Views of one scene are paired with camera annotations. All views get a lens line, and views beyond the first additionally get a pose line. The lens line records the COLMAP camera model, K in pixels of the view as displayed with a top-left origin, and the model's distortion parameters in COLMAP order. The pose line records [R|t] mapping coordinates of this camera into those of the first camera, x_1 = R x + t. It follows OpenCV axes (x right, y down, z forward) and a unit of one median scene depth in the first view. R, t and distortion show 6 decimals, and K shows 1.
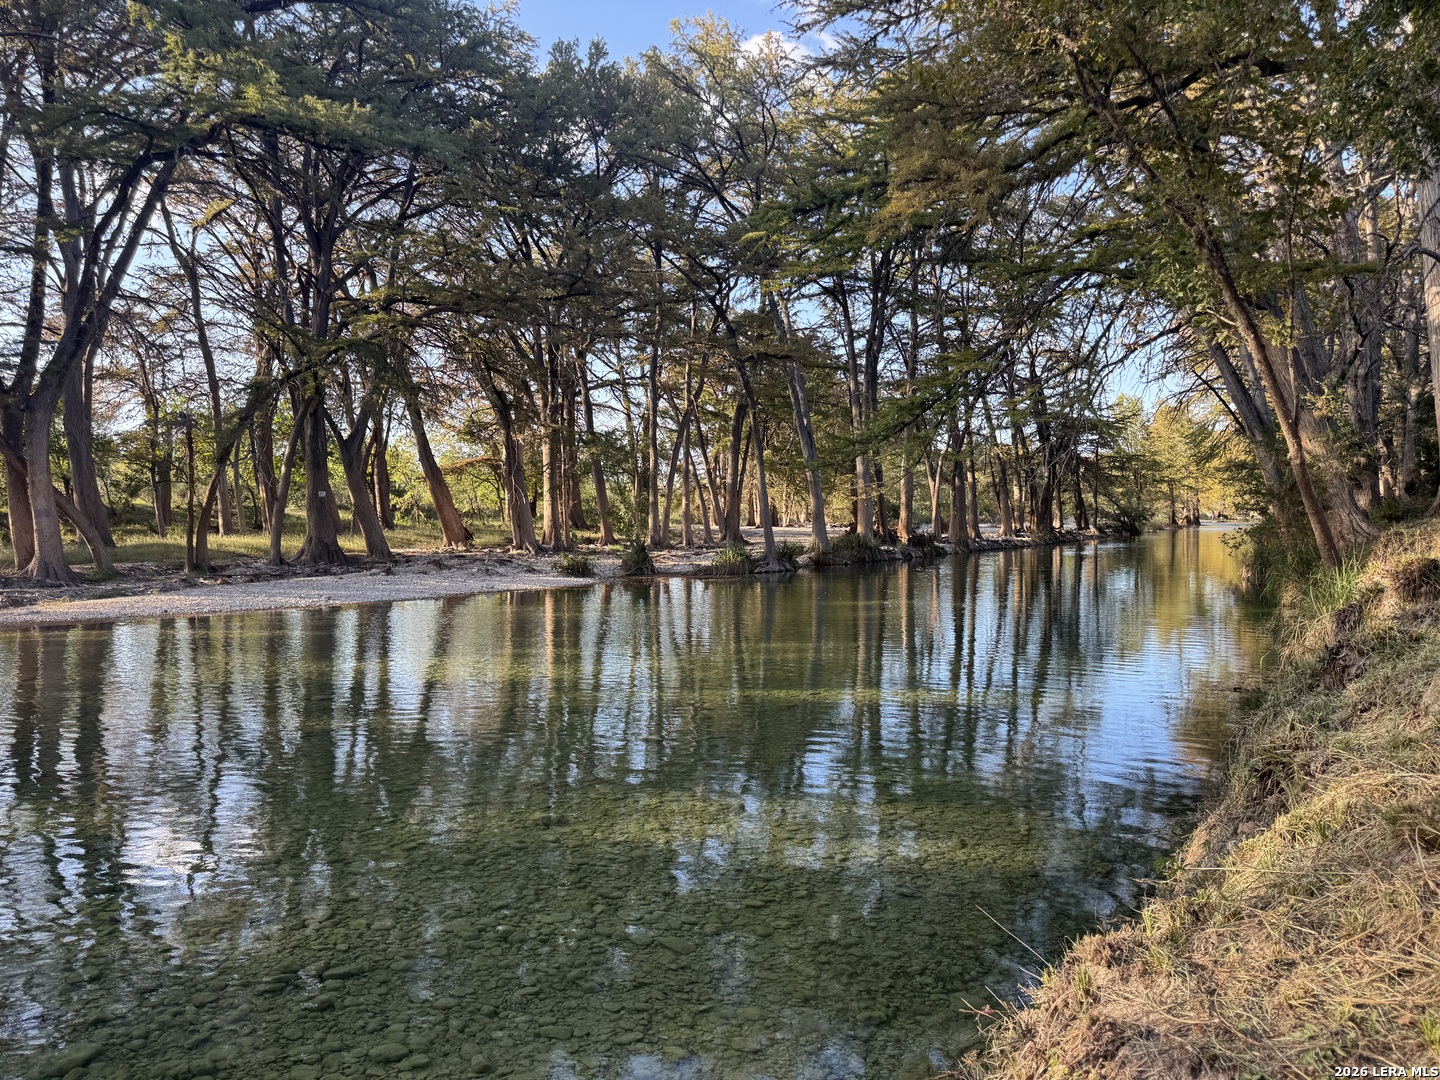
lens RADIAL K [[1014.4, 0, 721.8], [0, 1014.4, 536.7], [0, 0, 1]] dist [0.053498, -0.057886]
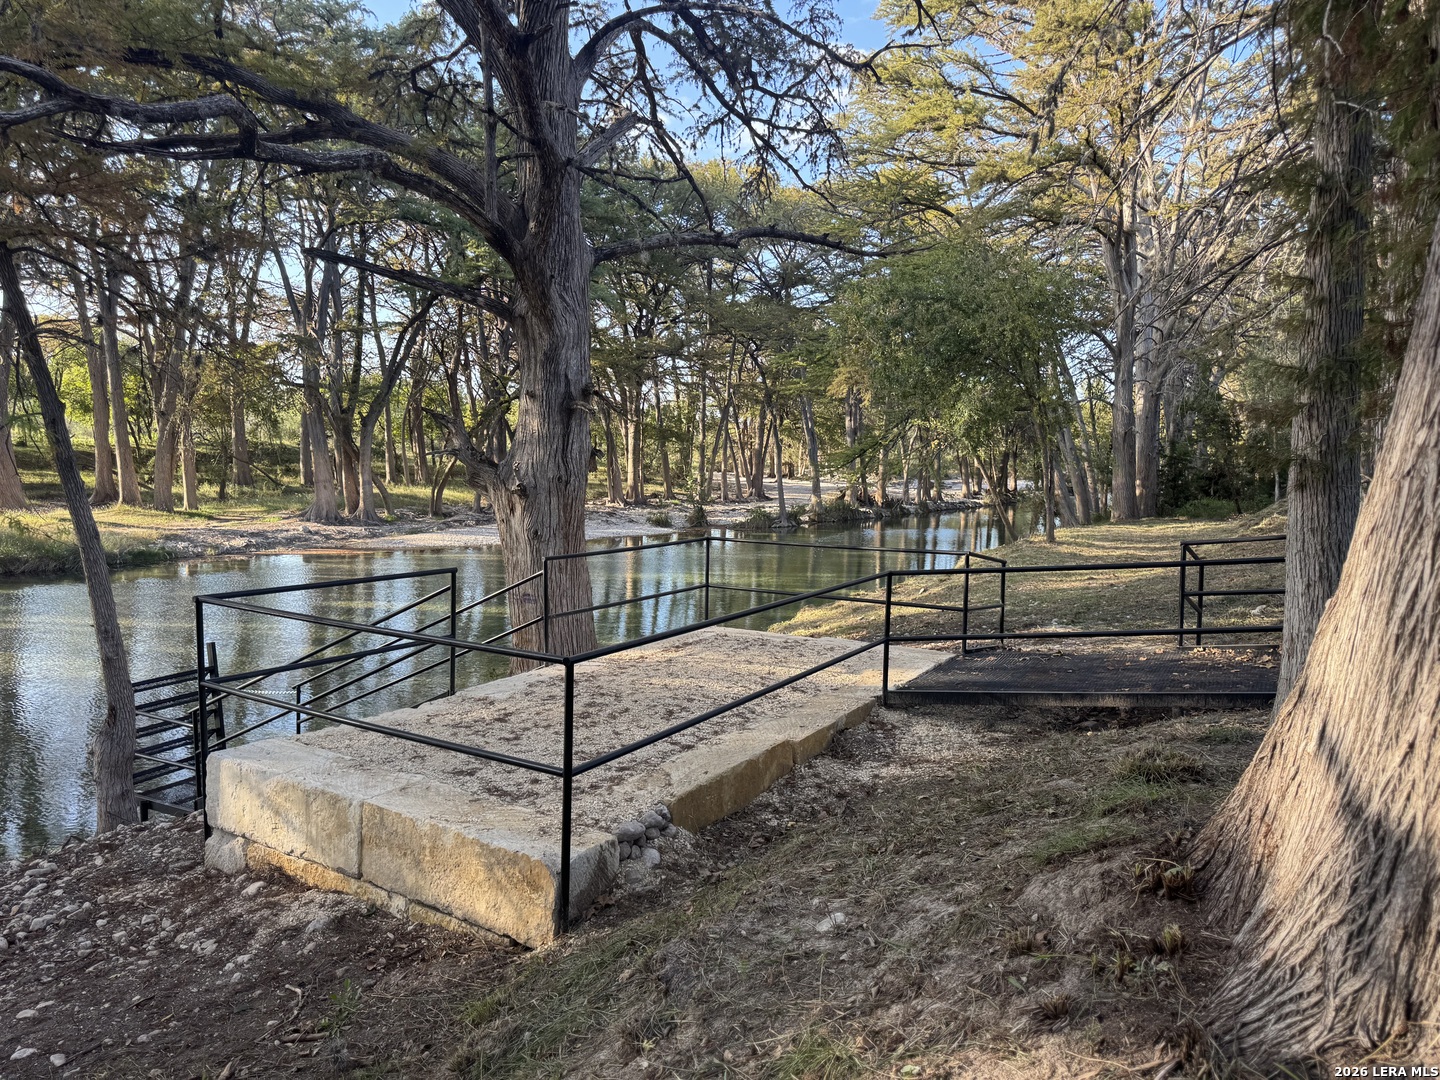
lens RADIAL K [[1014.4, 0, 707.9], [0, 1014.4, 535.6], [0, 0, 1]] dist [0.053498, -0.057886]
pose [[0.998859, 0.036434, -0.030871, -0.015217], [-0.034106, 0.996761, 0.072833, -0.053334], [0.033424, -0.071698, 0.996866, -0.477563]]
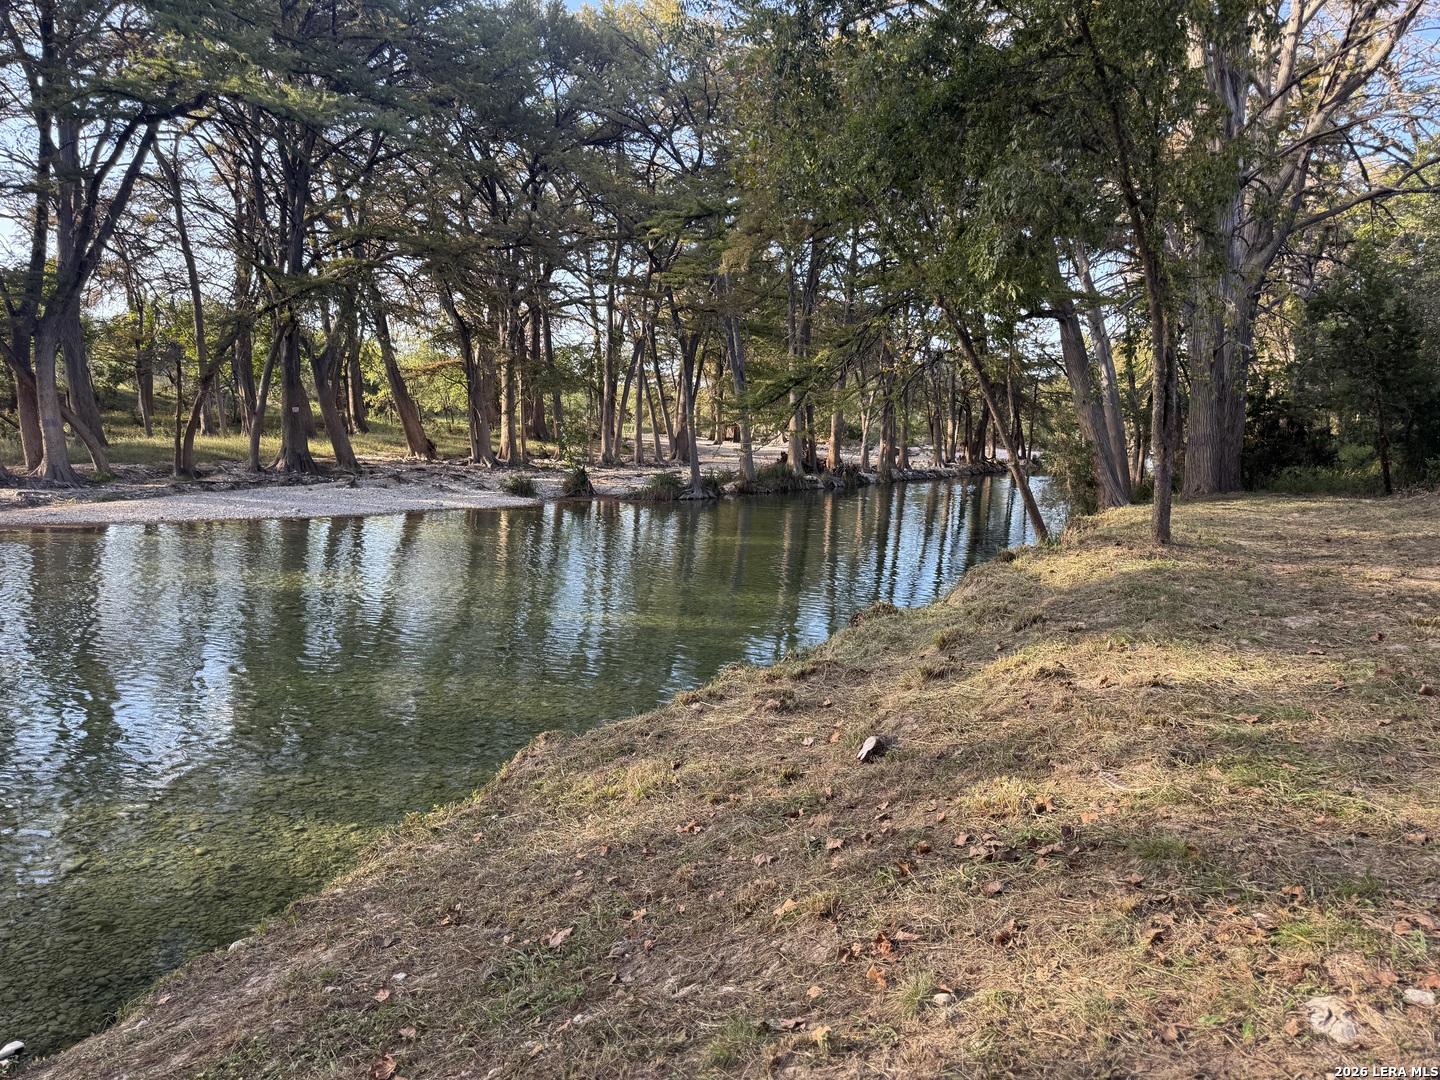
lens RADIAL K [[1014.4, 0, 722.1], [0, 1014.4, 538.1], [0, 0, 1]] dist [0.053498, -0.057886]
pose [[0.998596, 0.048812, 0.020598, 0.049344], [-0.050655, 0.993570, 0.101256, -0.032513], [-0.015523, -0.102157, 0.994647, -0.113636]]
